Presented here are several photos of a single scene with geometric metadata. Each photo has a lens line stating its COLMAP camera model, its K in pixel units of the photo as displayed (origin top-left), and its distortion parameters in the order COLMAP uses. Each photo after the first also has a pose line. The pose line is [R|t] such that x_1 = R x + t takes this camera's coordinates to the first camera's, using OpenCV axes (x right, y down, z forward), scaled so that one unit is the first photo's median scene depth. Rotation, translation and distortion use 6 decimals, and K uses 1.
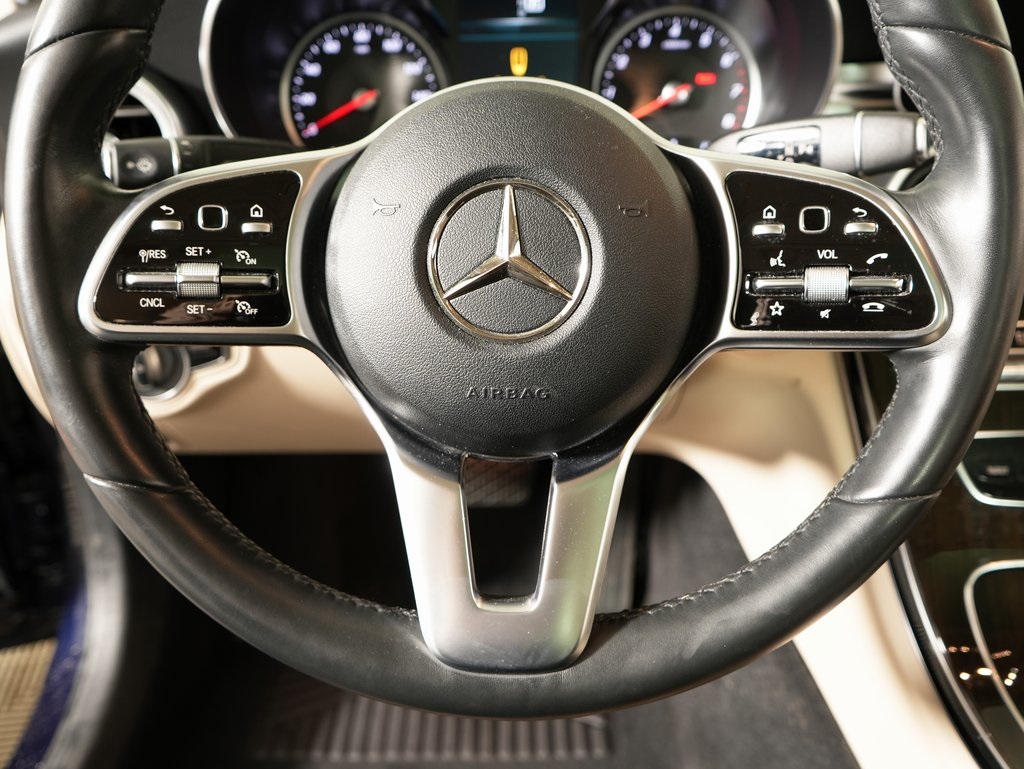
lens RADIAL K [[942.3, 0, 496.9], [0, 942.3, 417.8], [0, 0, 1]] dist [-0.031131, -0.002661]
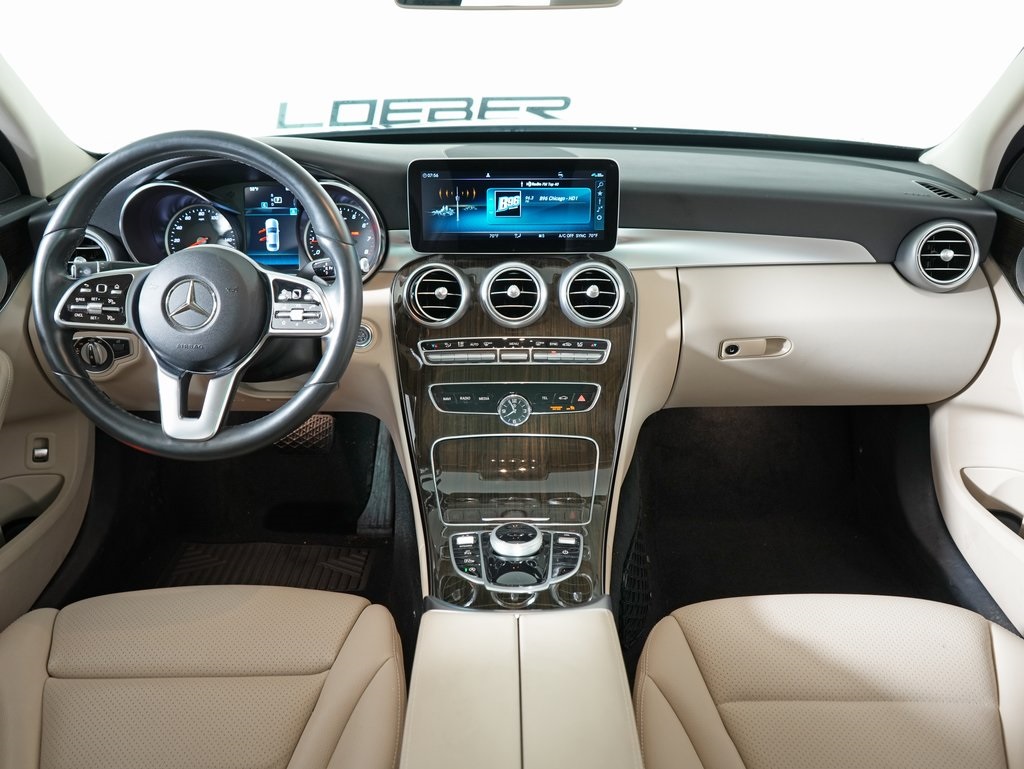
lens RADIAL K [[914.4, 0, 505.5], [0, 914.4, 385.5], [0, 0, 1]] dist [-0.017206, -0.006753]
pose [[0.999583, 0.025468, -0.013635, 1.052665], [-0.027024, 0.991175, -0.129773, 0.445061], [0.010210, 0.130088, 0.991450, -1.864245]]
